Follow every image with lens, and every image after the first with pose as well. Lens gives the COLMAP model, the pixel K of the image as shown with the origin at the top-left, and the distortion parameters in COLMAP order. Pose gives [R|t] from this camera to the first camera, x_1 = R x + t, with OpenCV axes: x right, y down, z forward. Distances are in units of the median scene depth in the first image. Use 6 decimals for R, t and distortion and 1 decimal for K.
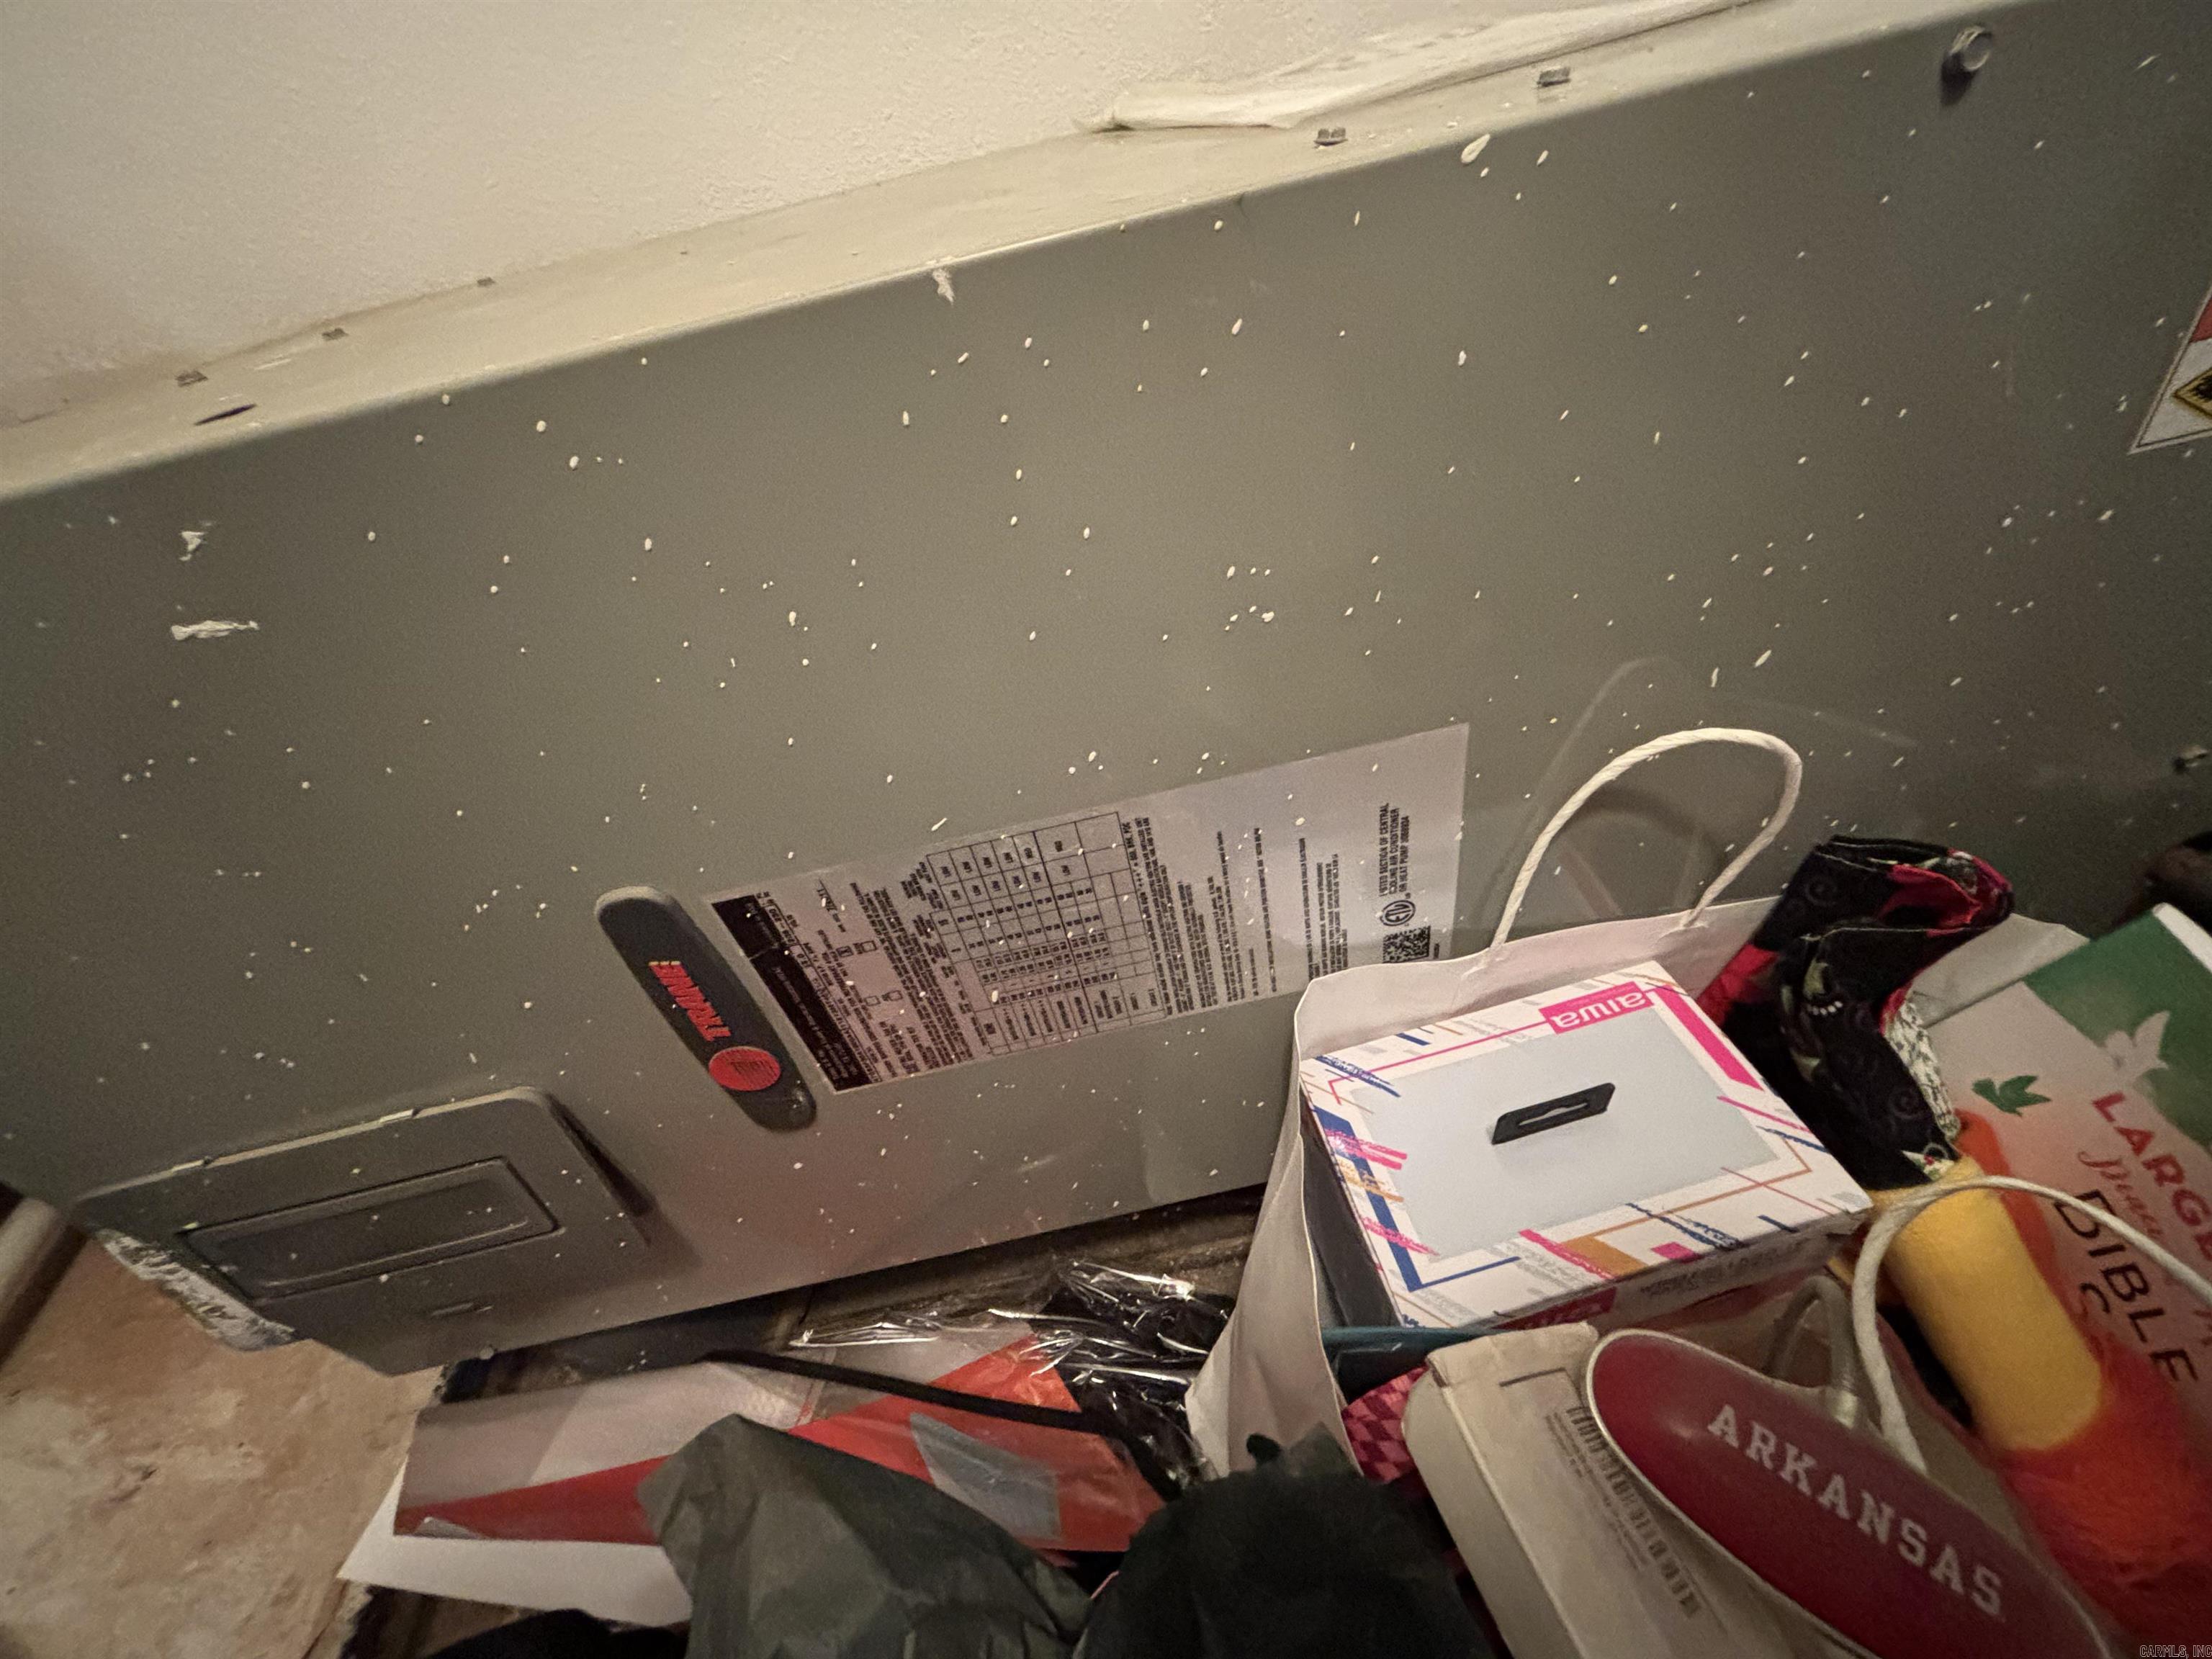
lens RADIAL K [[894.6, 0, 1102.9], [0, 894.6, 823.9], [0, 0, 1]] dist [0.007565, -0.002798]
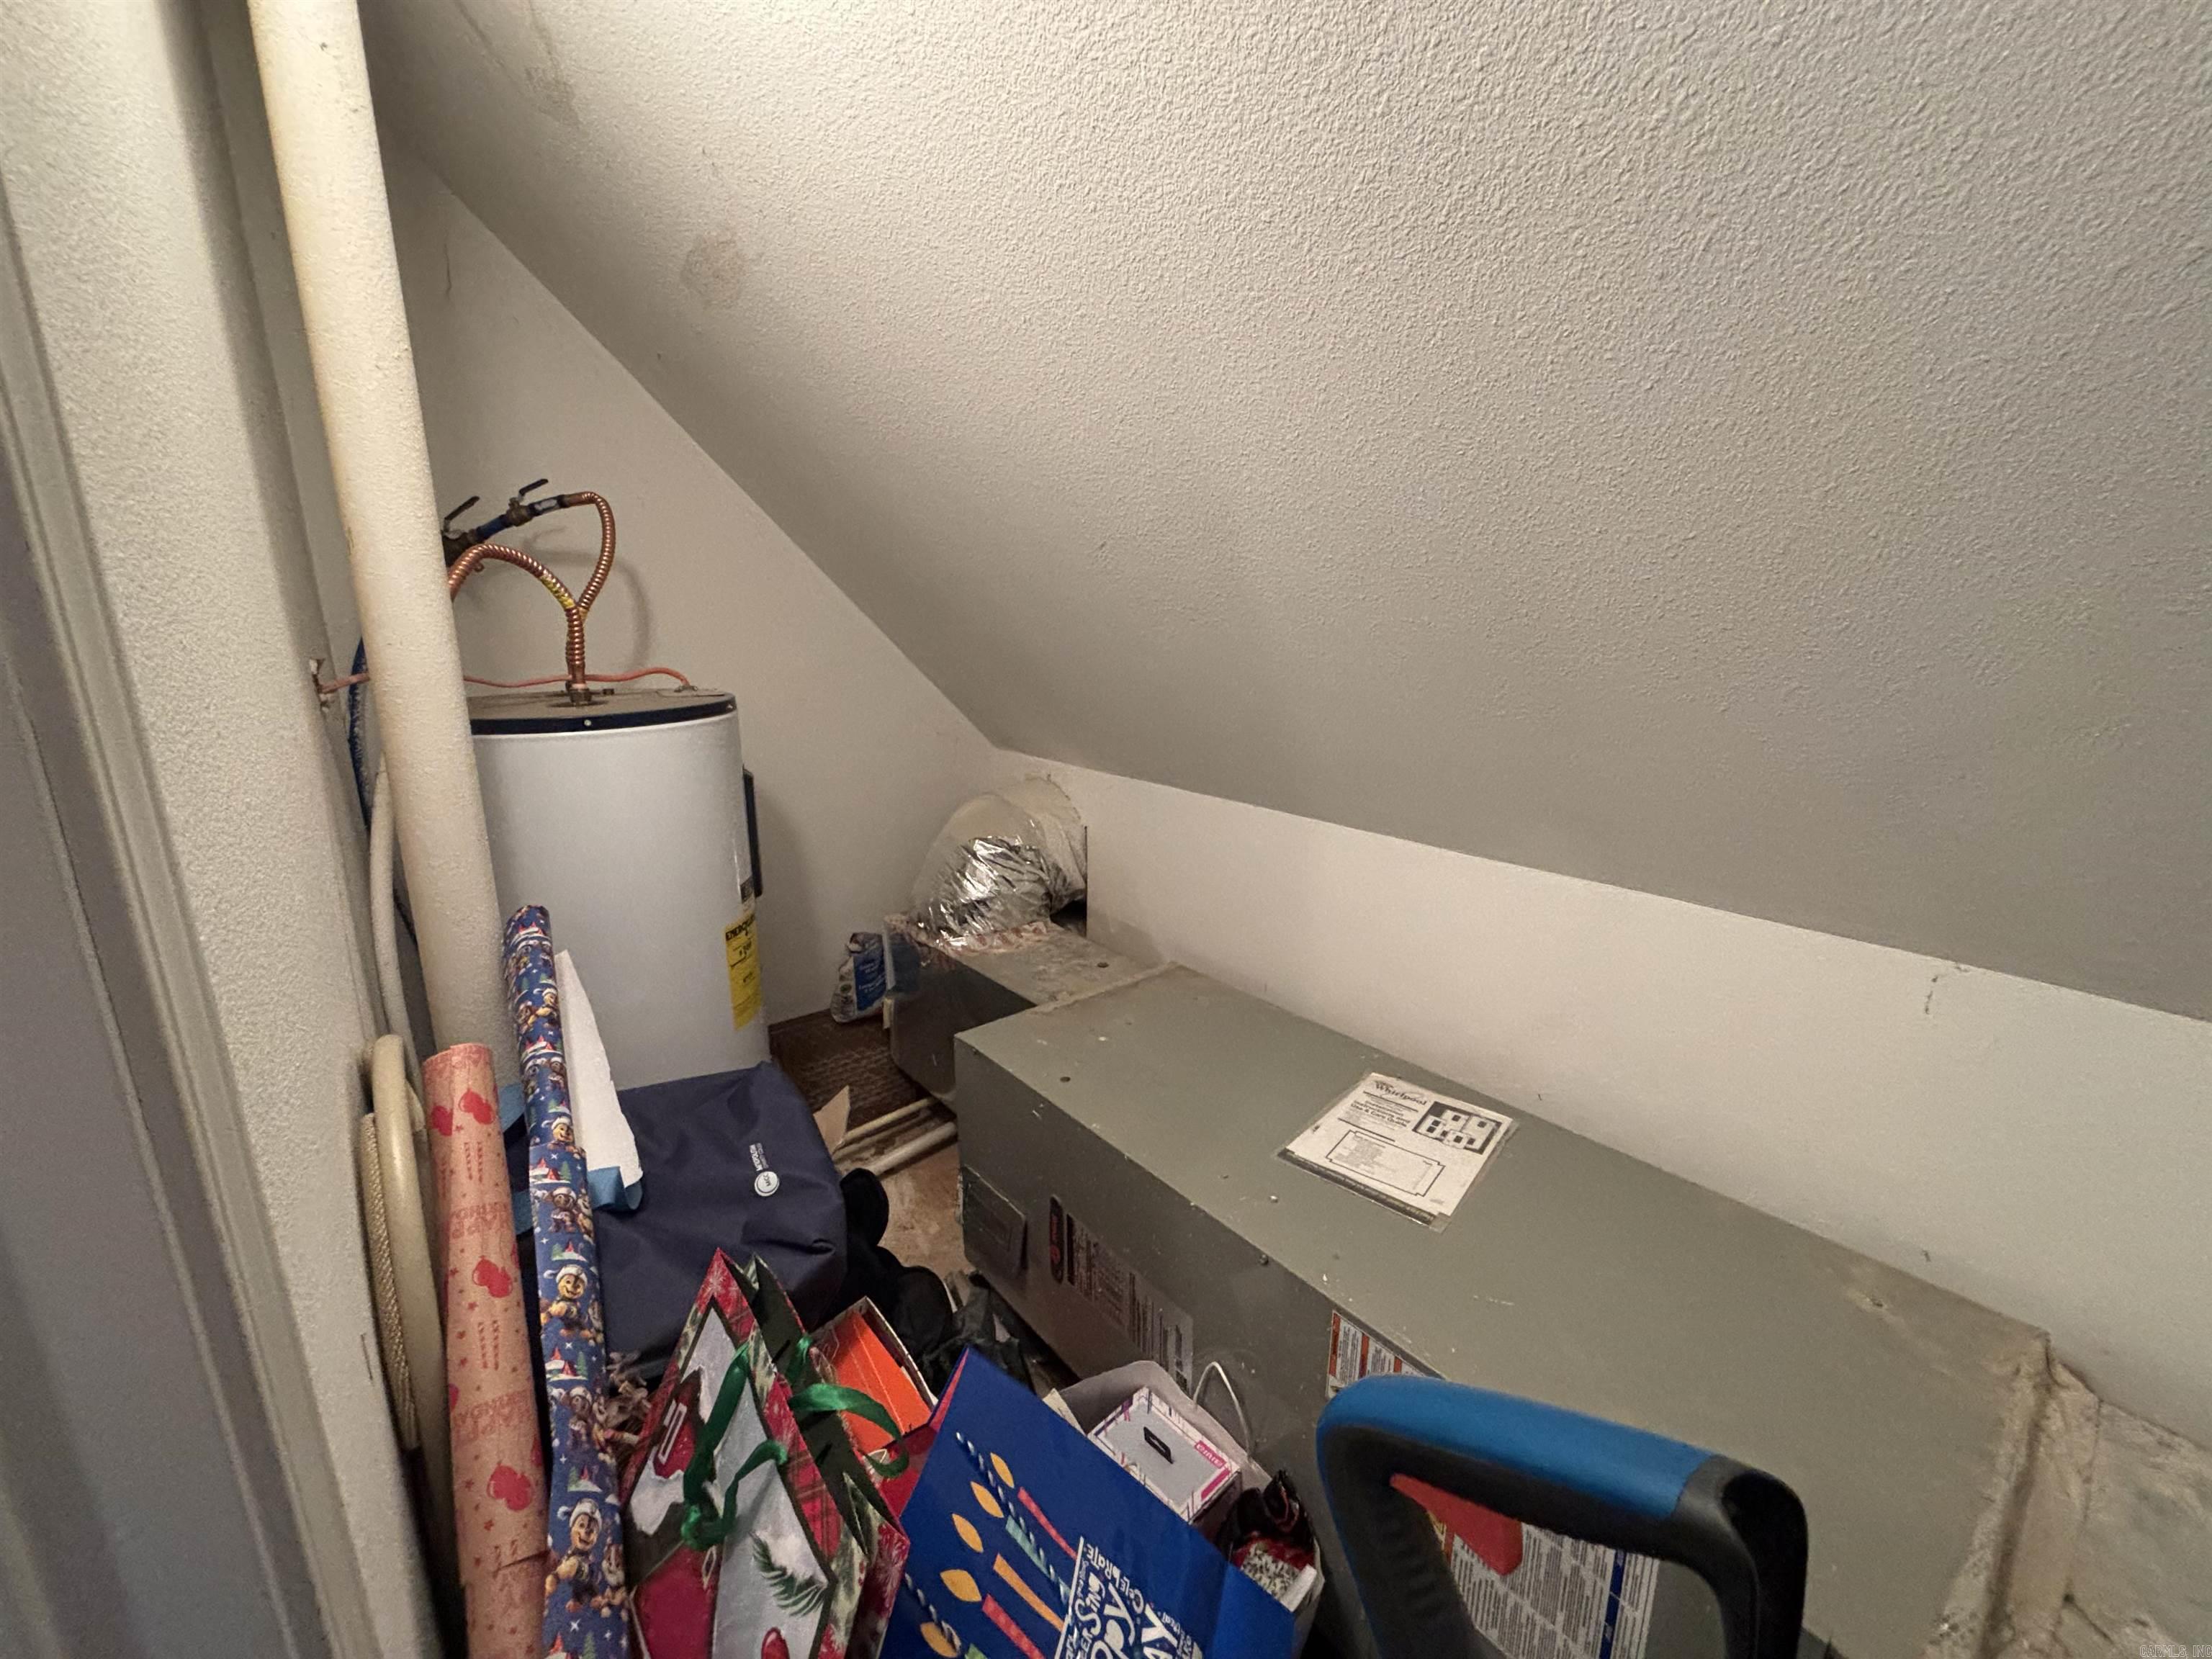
lens RADIAL K [[894.6, 0, 1102.9], [0, 894.6, 823.9], [0, 0, 1]] dist [0.007565, -0.002798]
pose [[0.523285, 0.378110, -0.763679, 1.819040], [-0.612628, 0.789850, -0.028715, -1.123588], [0.592334, 0.482878, 0.644957, -2.094797]]
